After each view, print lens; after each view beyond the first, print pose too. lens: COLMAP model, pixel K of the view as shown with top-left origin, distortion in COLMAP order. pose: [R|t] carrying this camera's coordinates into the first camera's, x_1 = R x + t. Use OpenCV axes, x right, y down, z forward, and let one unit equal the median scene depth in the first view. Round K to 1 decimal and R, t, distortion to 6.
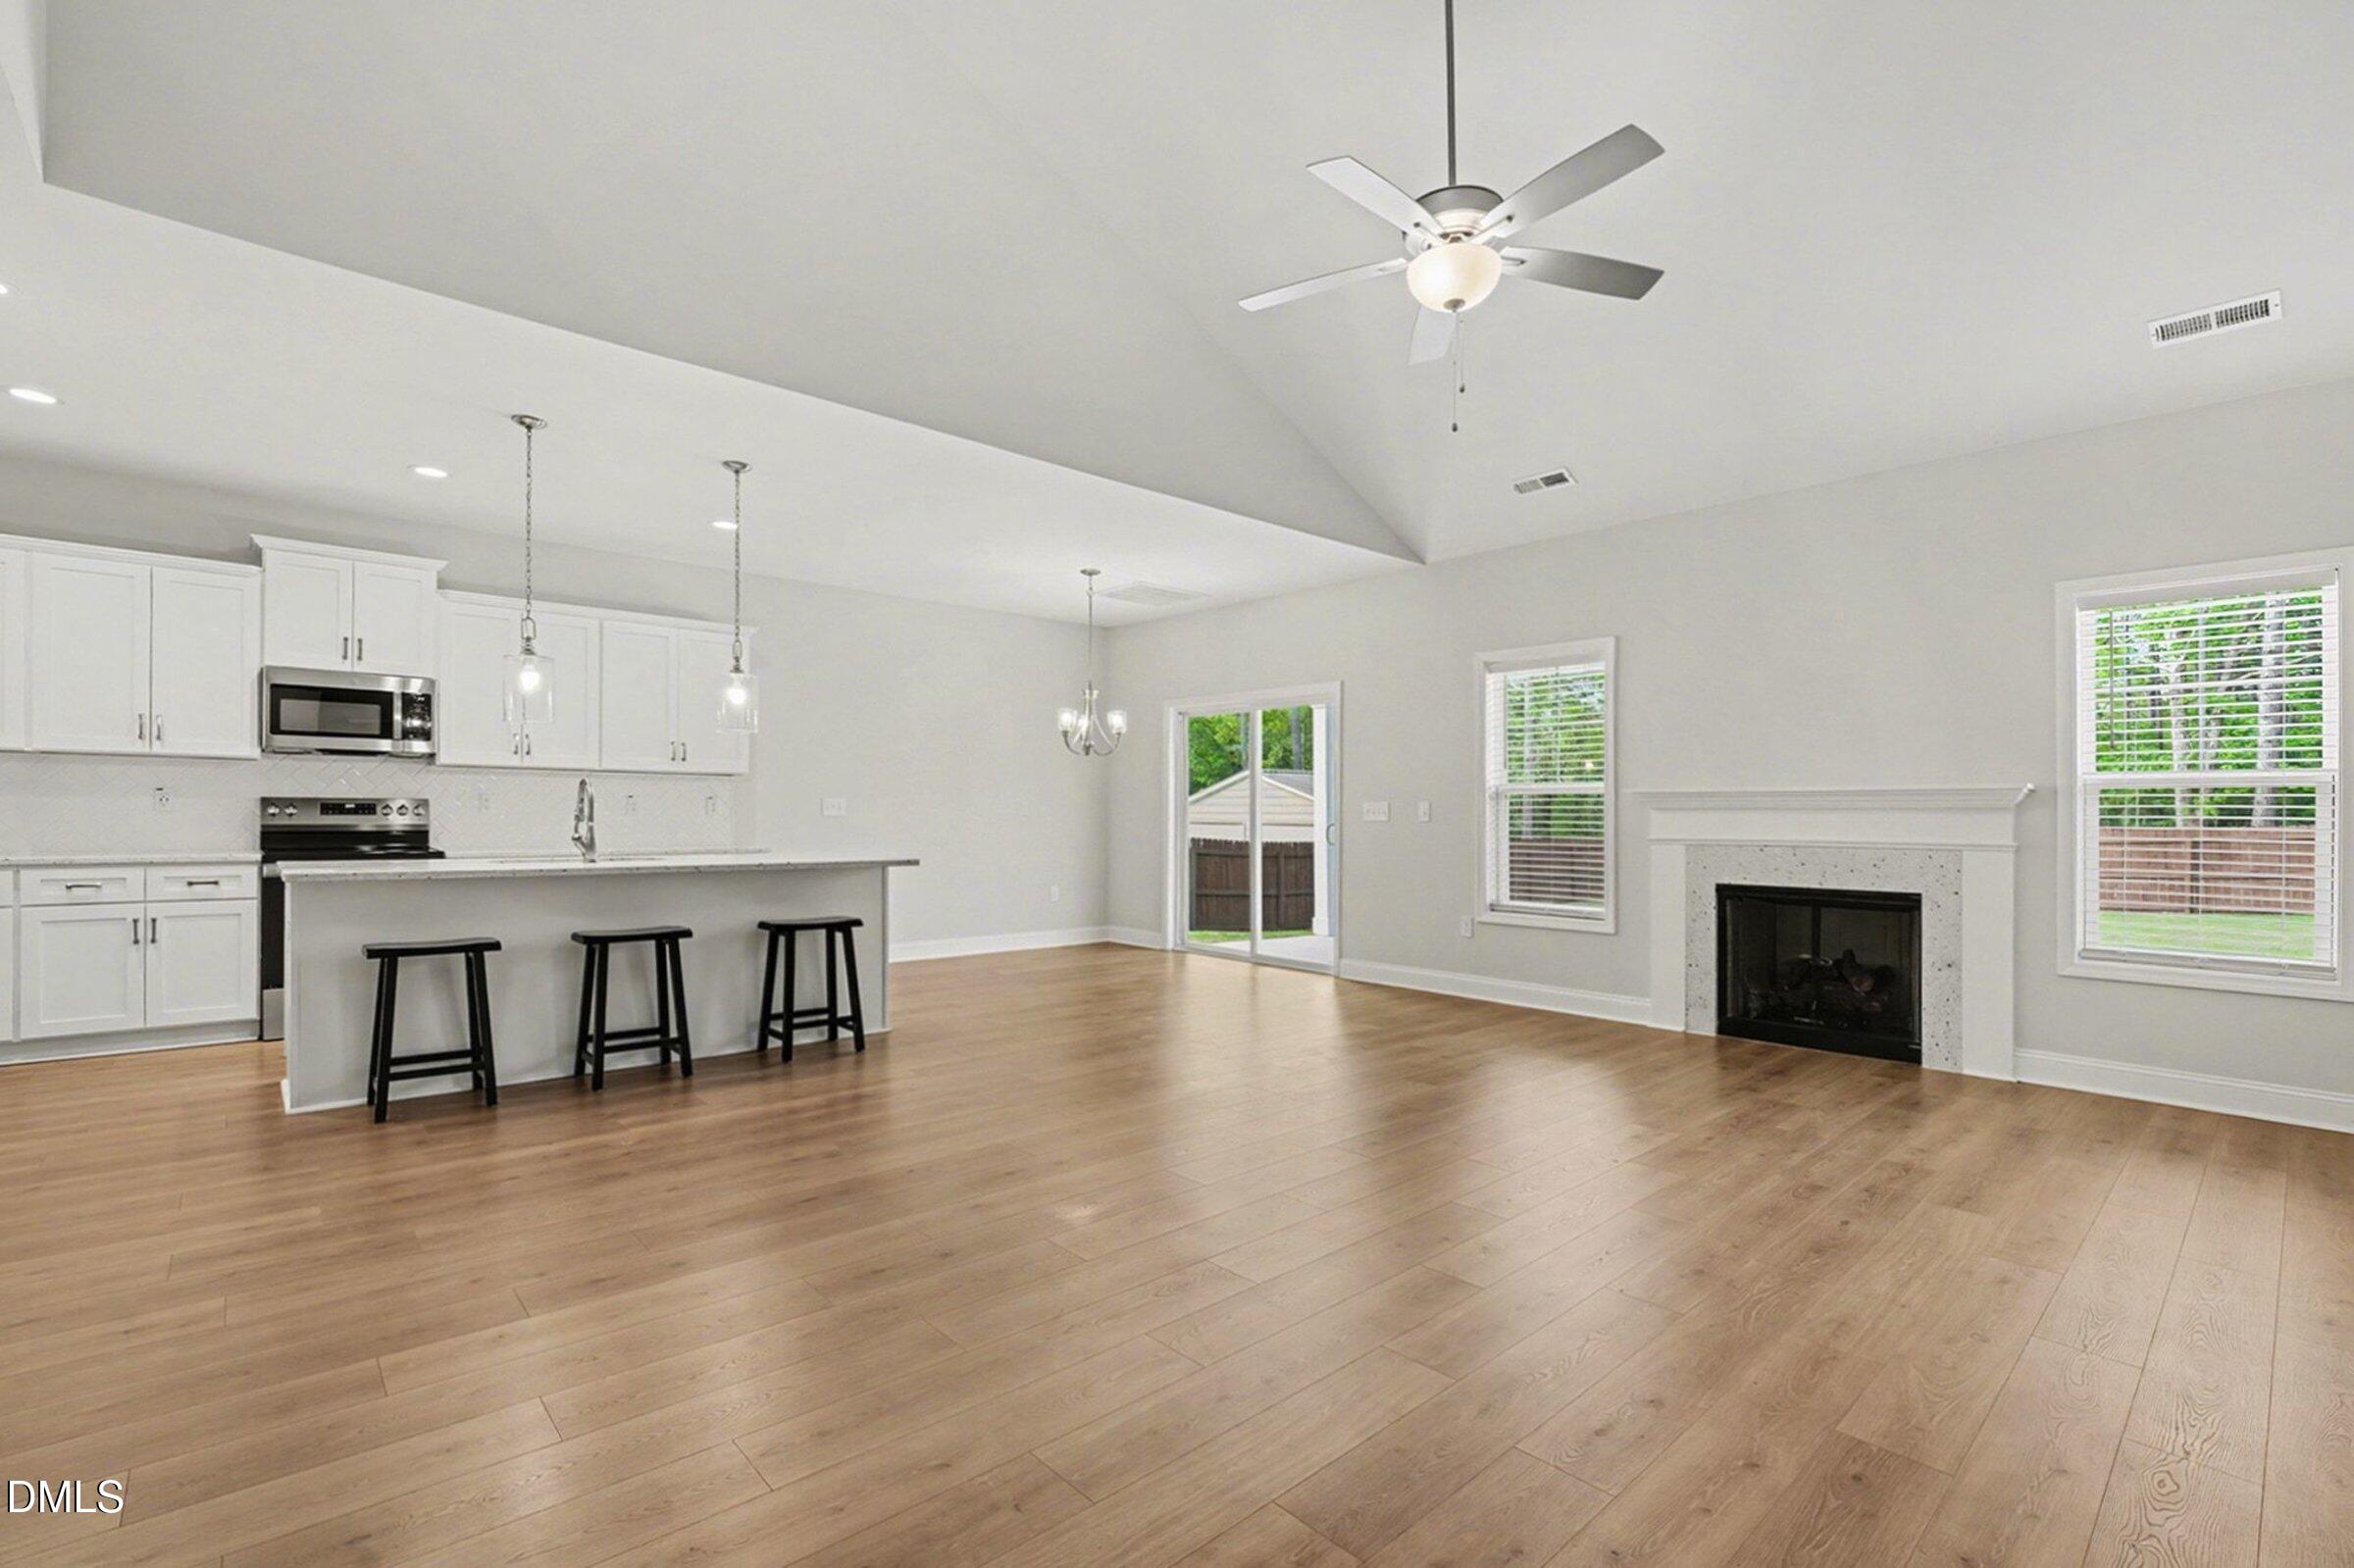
lens RADIAL K [[1051.4, 0, 1200.4], [0, 1051.4, 814.3], [0, 0, 1]] dist [-0.014167, 0.000879]
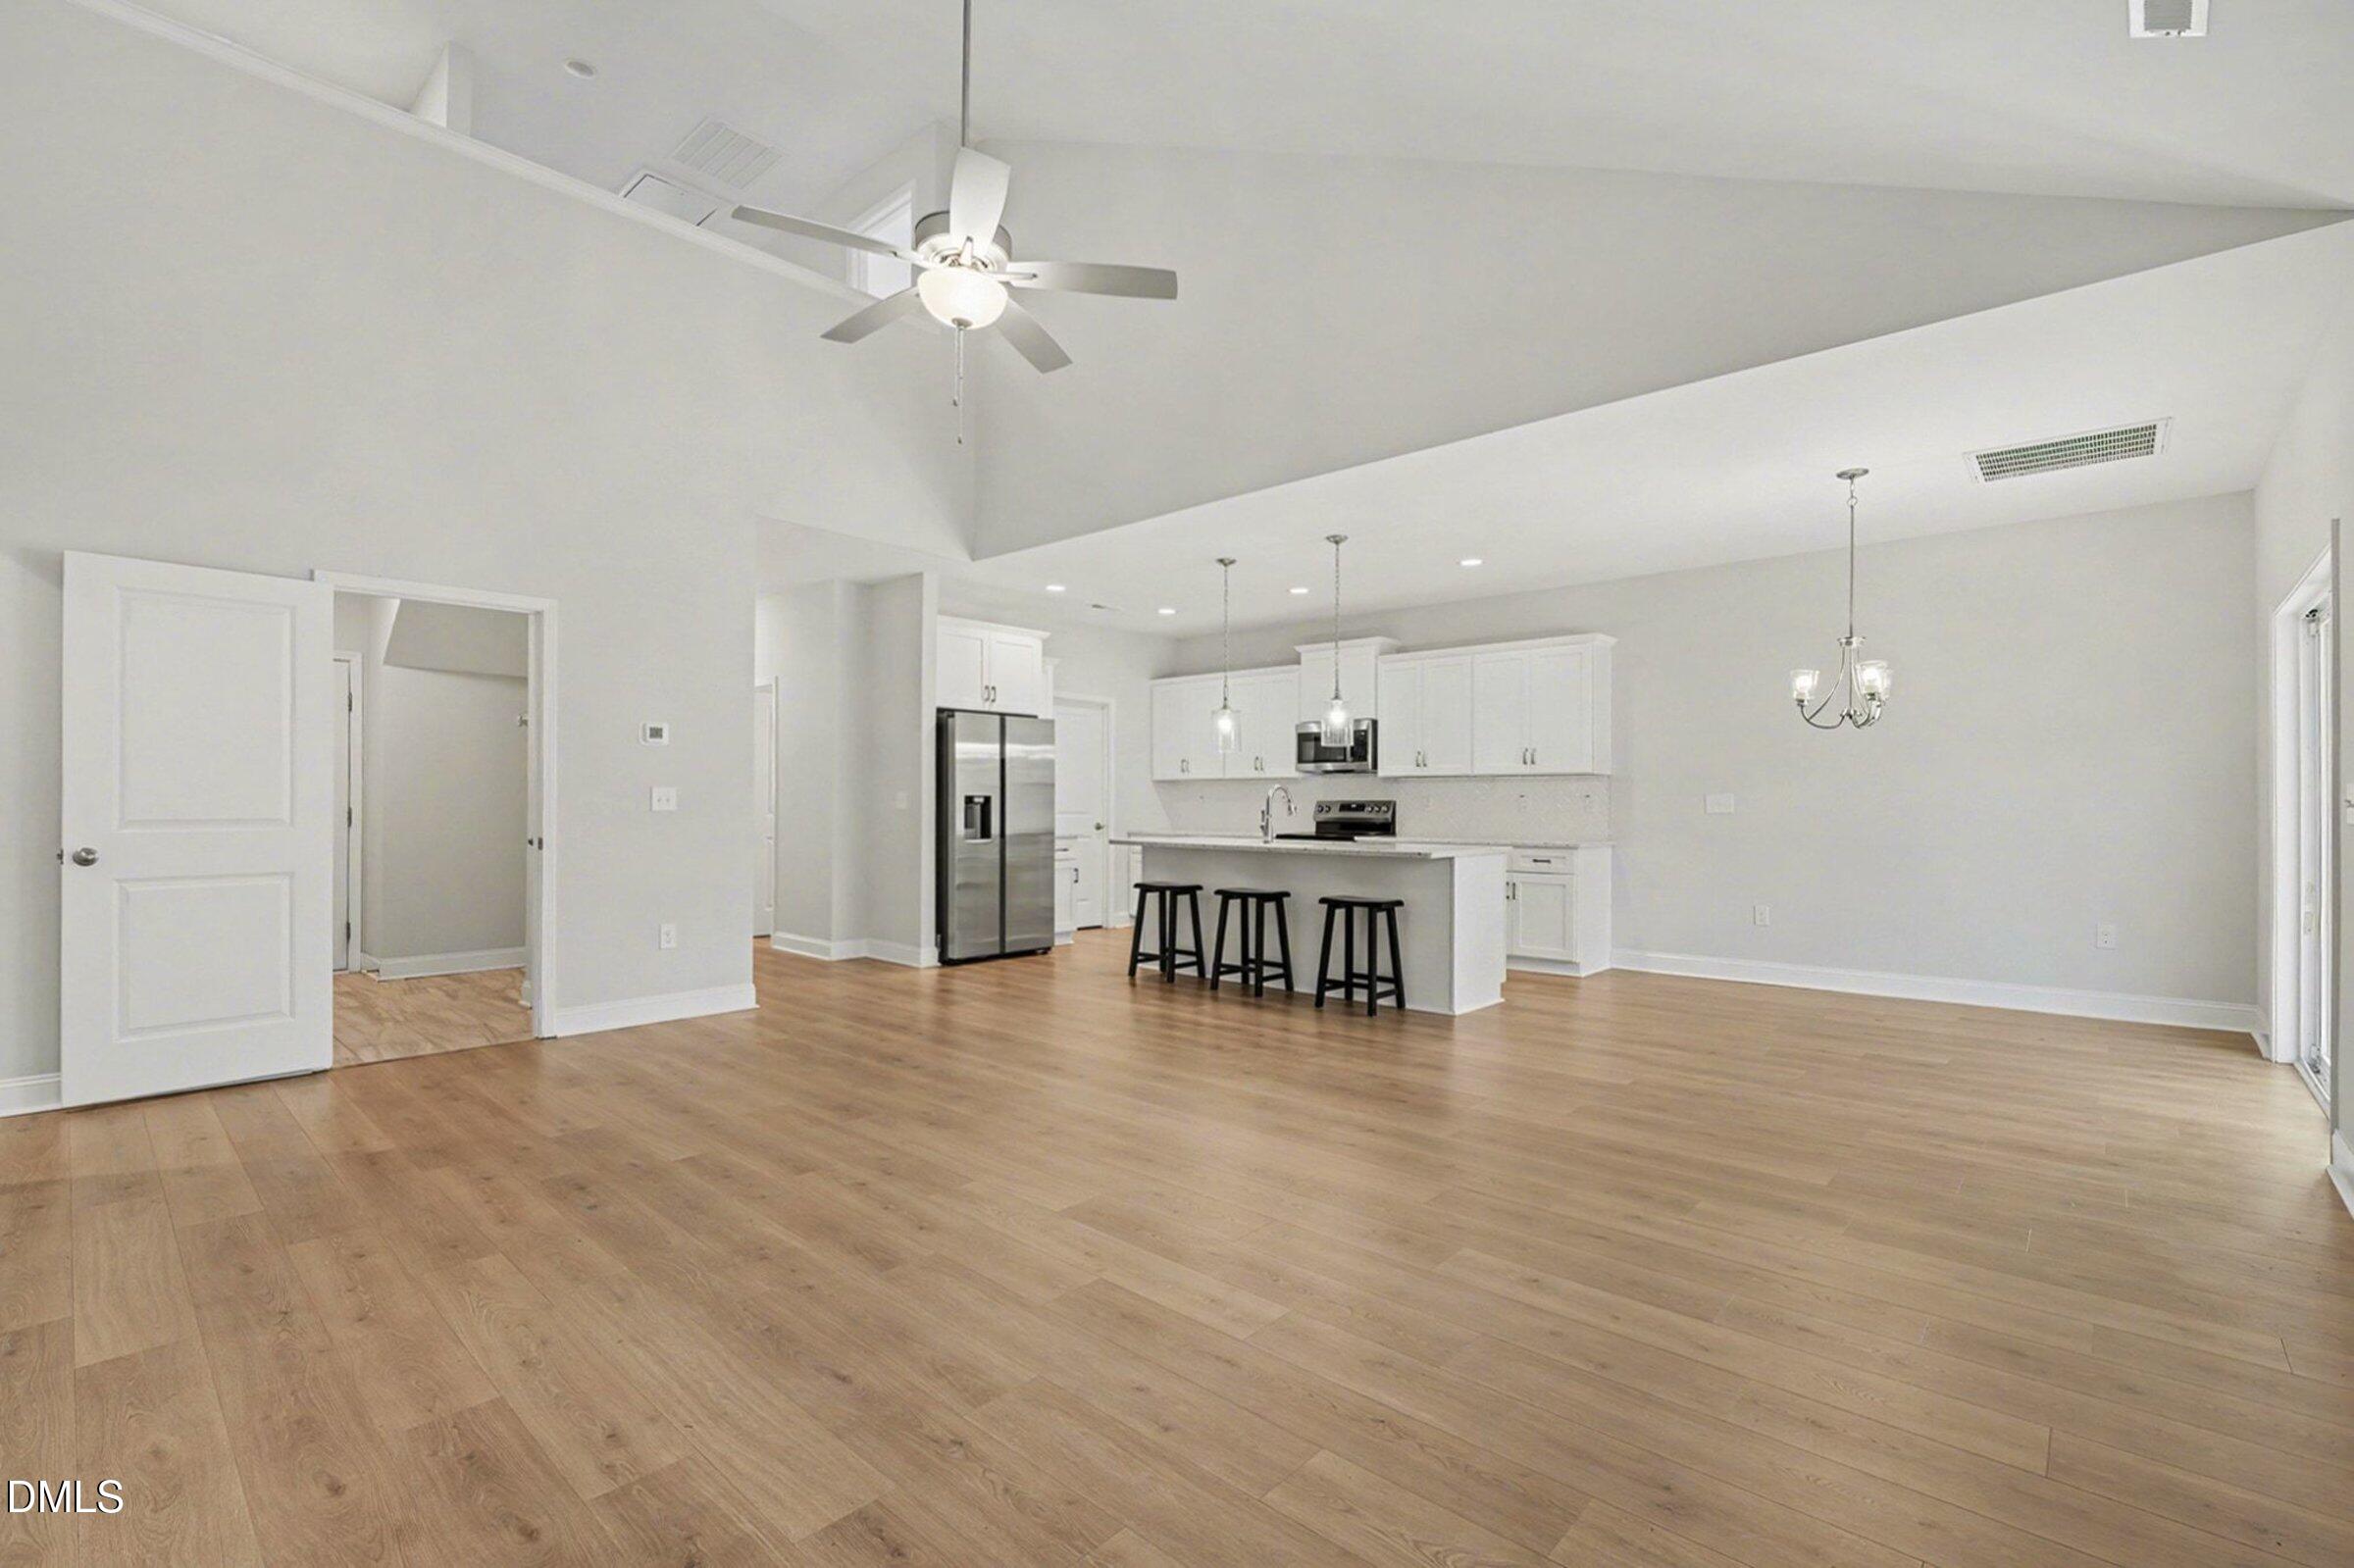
lens RADIAL K [[1051.4, 0, 1183.7], [0, 1051.4, 792.5], [0, 0, 1]] dist [-0.014167, 0.000879]
pose [[0.076263, -0.020644, -0.996874, 0.797990], [-0.004648, 0.999767, -0.021059, 0.006530], [0.997077, 0.006240, 0.076149, 0.696477]]
